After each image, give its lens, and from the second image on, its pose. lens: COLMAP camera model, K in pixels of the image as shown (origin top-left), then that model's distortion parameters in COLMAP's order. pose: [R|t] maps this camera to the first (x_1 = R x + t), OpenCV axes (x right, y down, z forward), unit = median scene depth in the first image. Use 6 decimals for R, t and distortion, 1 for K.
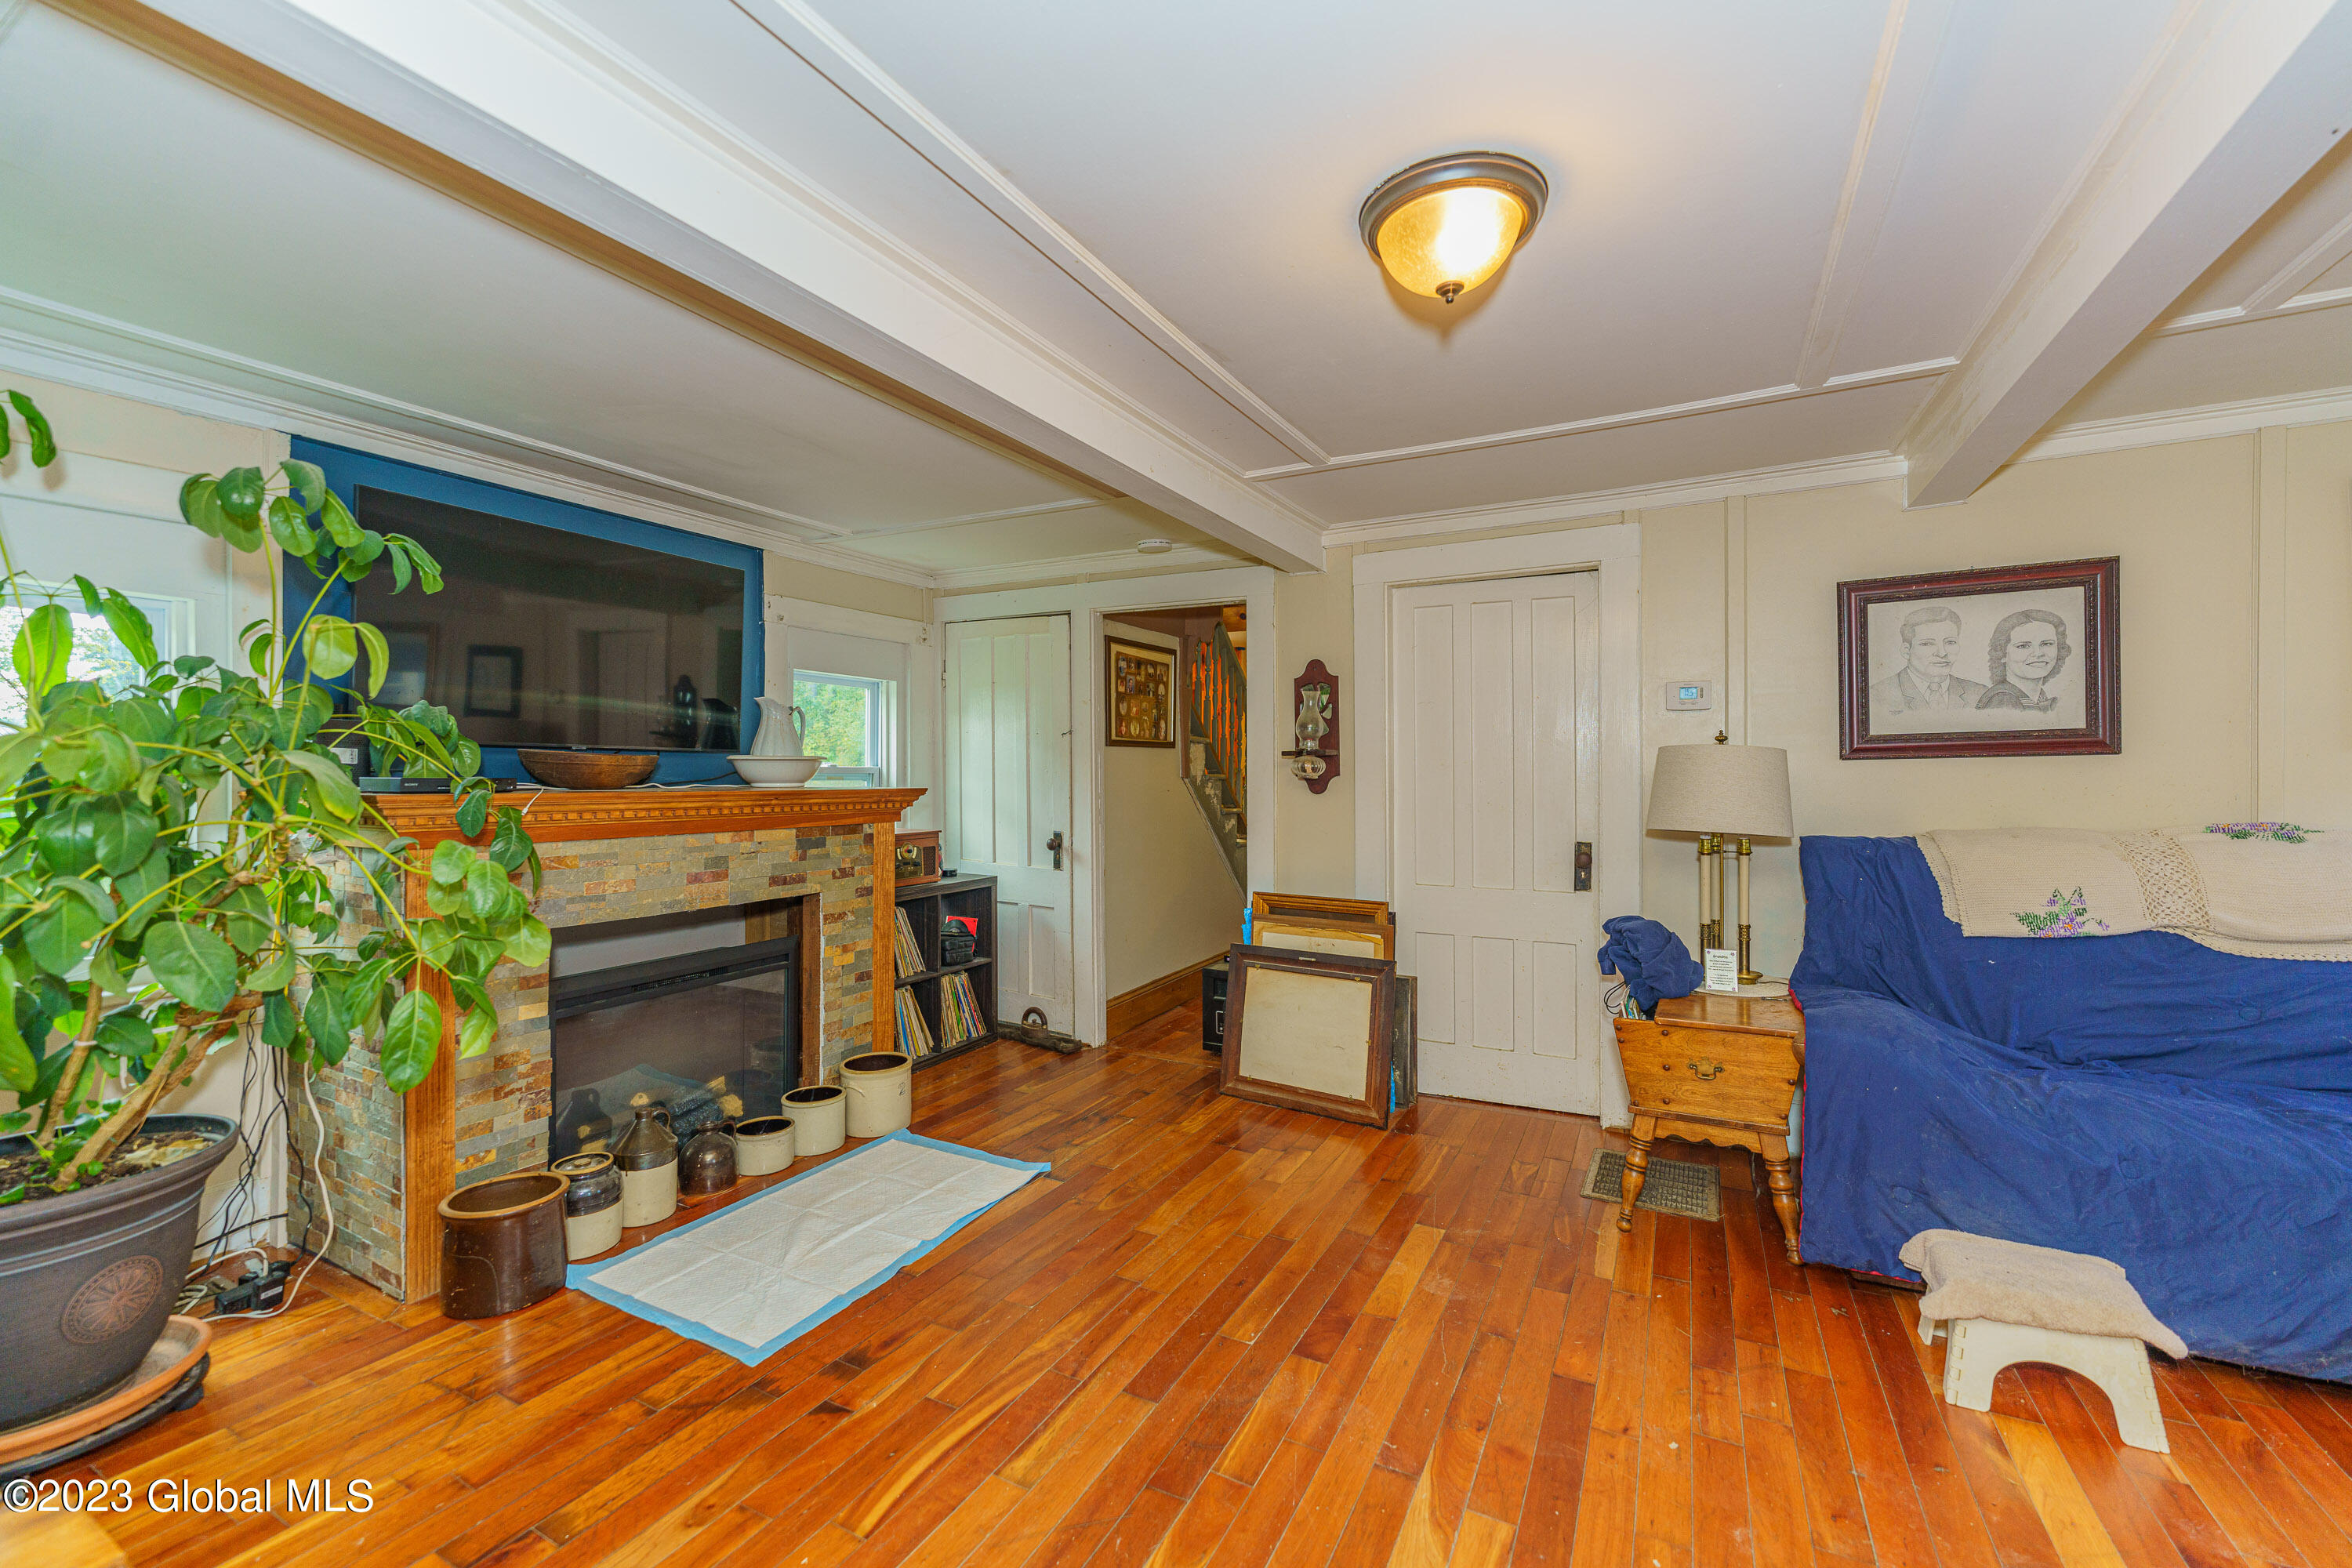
lens RADIAL K [[962.0, 0, 1183.6], [0, 962.0, 775.9], [0, 0, 1]] dist [-0.004771, 0.000508]
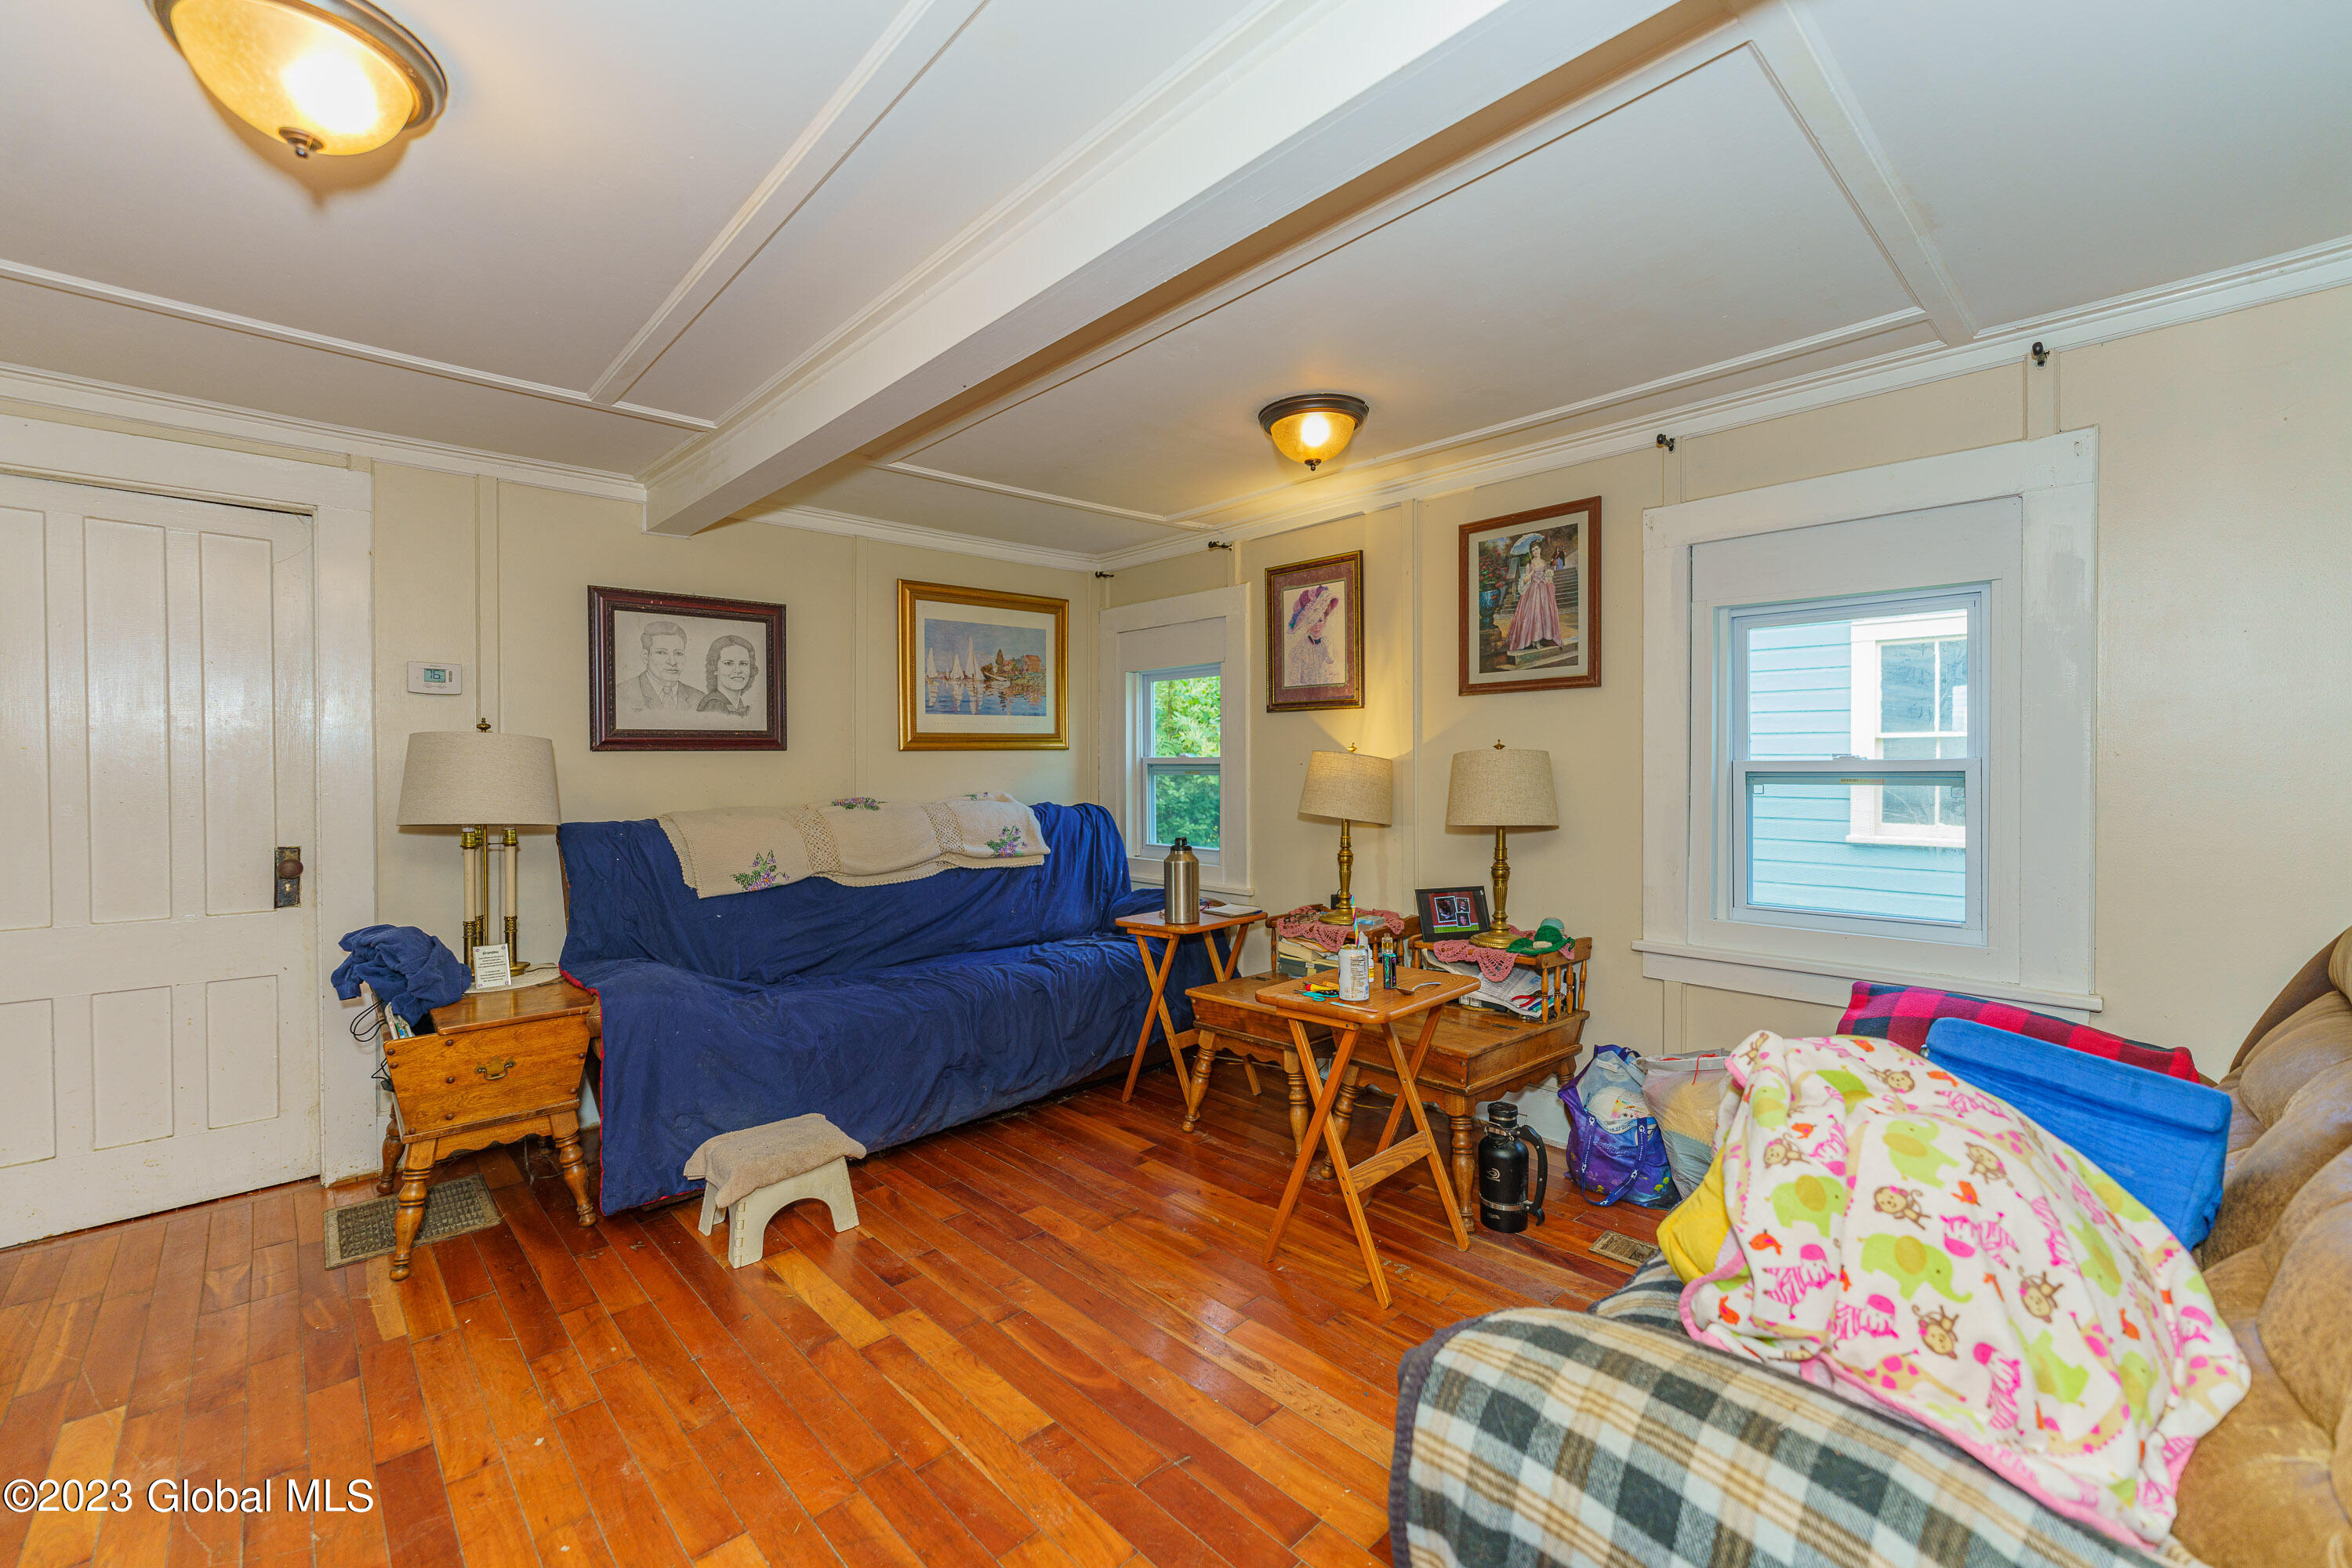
lens RADIAL K [[962.0, 0, 1166.2], [0, 962.0, 775.7], [0, 0, 1]] dist [-0.004771, 0.000508]
pose [[0.324246, -0.005720, 0.945956, -0.142129], [-0.001646, 0.999977, 0.006611, 0.002946], [-0.945971, -0.003701, 0.324229, 0.048073]]
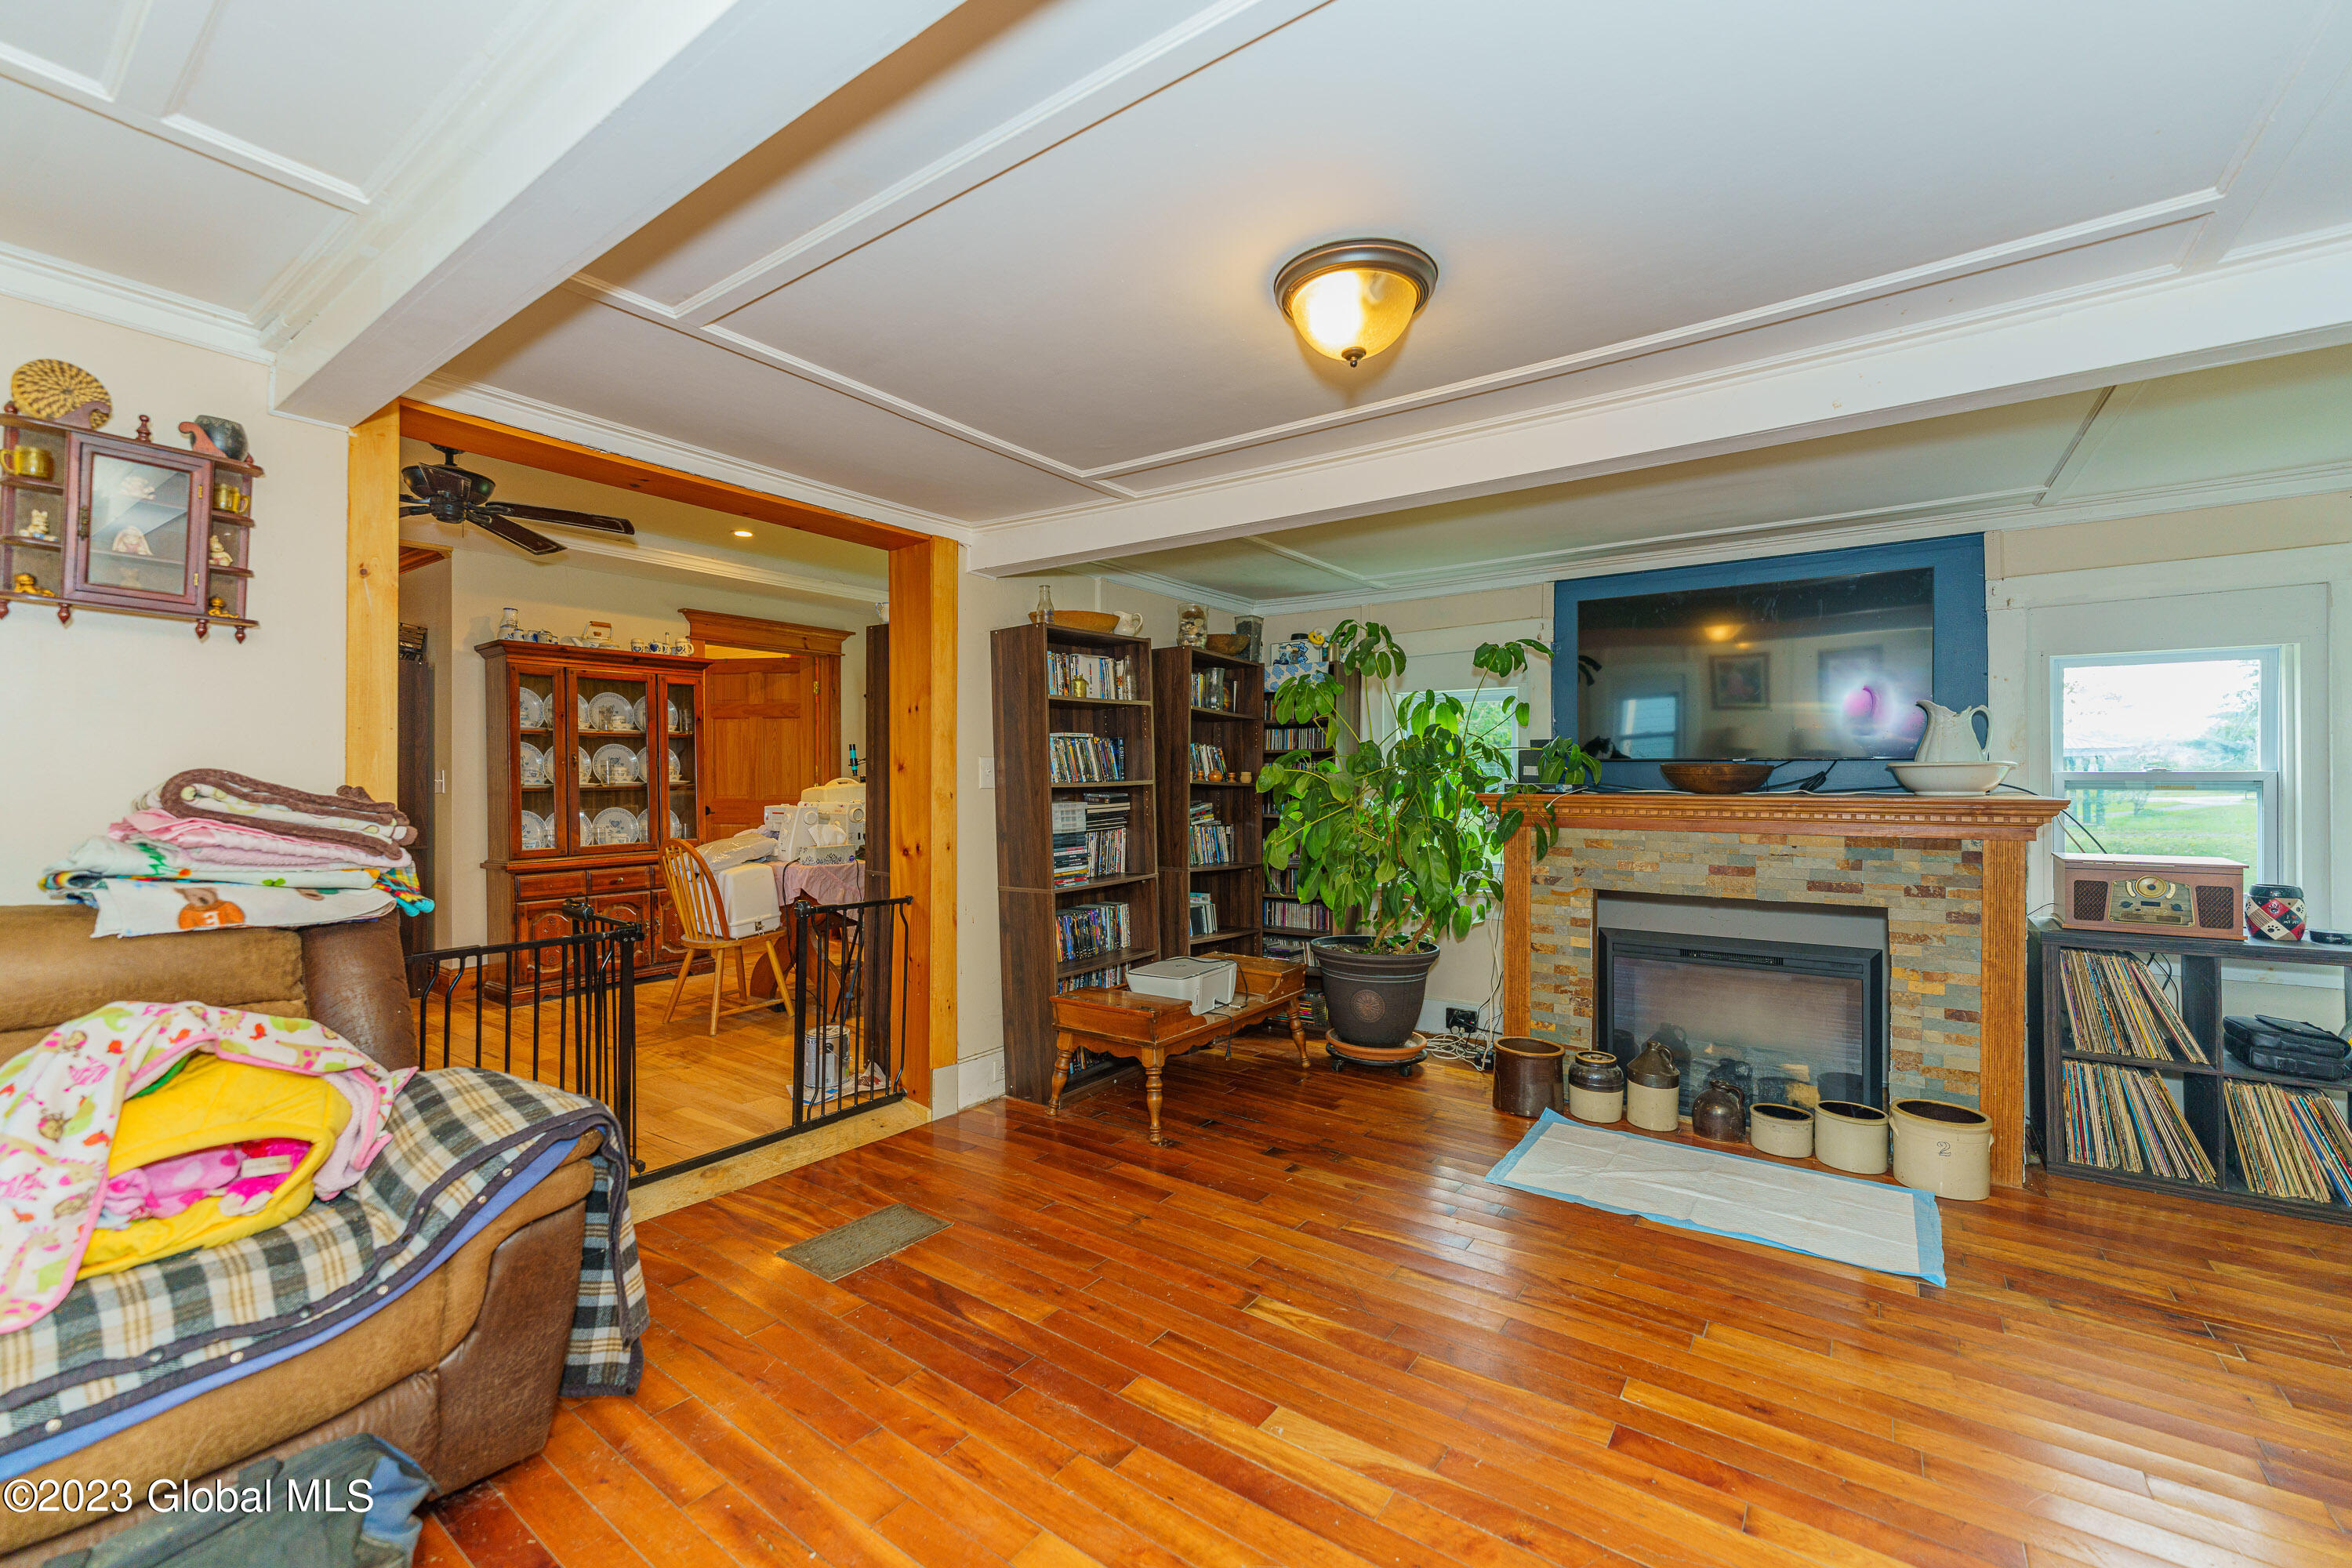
lens RADIAL K [[962.0, 0, 1169.1], [0, 962.0, 775.1], [0, 0, 1]] dist [-0.004771, 0.000508]
pose [[-0.148271, -0.005839, -0.988930, 0.862730], [-0.000604, 0.999983, -0.005814, -0.003563], [0.988947, -0.000265, -0.148272, 0.577992]]
